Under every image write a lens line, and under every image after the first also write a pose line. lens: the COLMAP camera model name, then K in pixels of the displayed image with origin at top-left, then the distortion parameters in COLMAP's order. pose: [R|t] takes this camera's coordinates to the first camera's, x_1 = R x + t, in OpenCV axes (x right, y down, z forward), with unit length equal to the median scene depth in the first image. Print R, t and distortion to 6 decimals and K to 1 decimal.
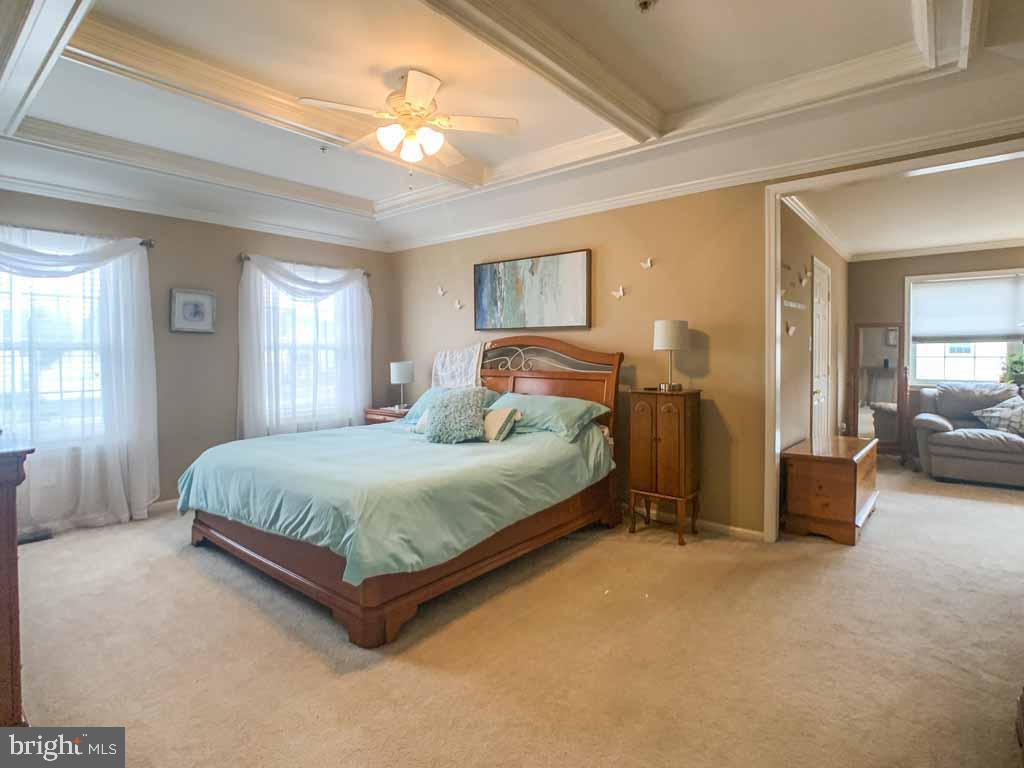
lens RADIAL K [[542.2, 0, 511.5], [0, 542.2, 369.3], [0, 0, 1]] dist [-0.006092, 0.000430]
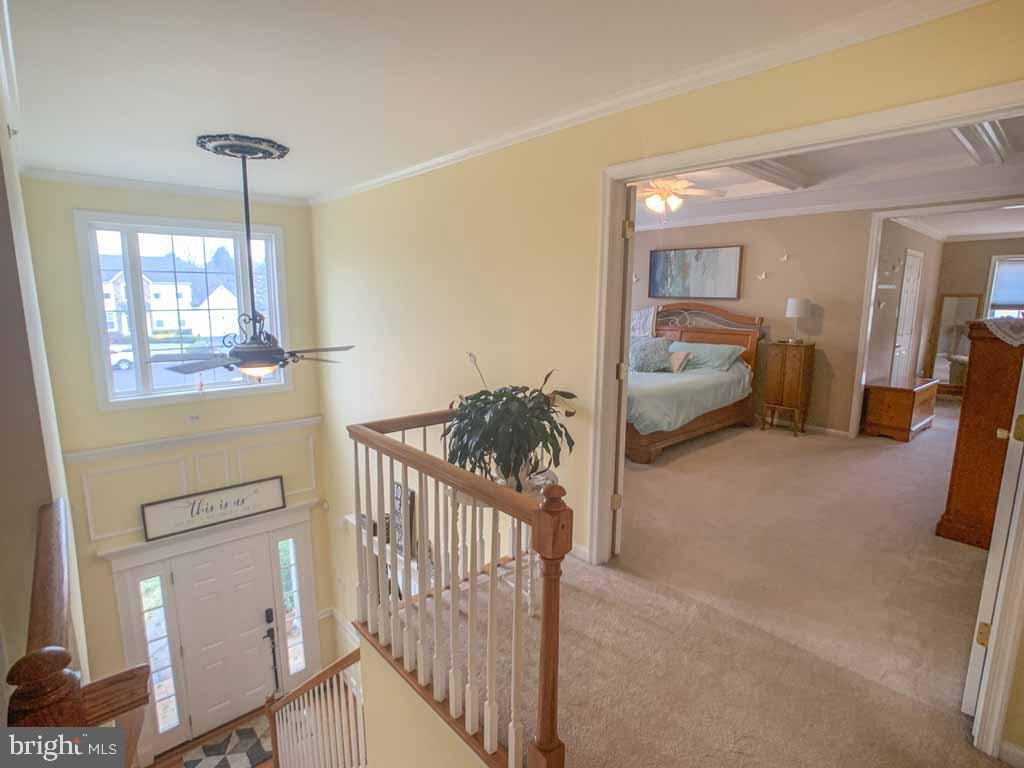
lens RADIAL K [[536.9, 0, 516.5], [0, 536.9, 387.5], [0, 0, 1]] dist [-0.028809, 0.019381]
pose [[0.989901, 0.035727, -0.137186, -0.239560], [-0.016571, 0.990250, 0.138314, -0.028160], [0.140790, -0.134643, 0.980841, -0.538586]]
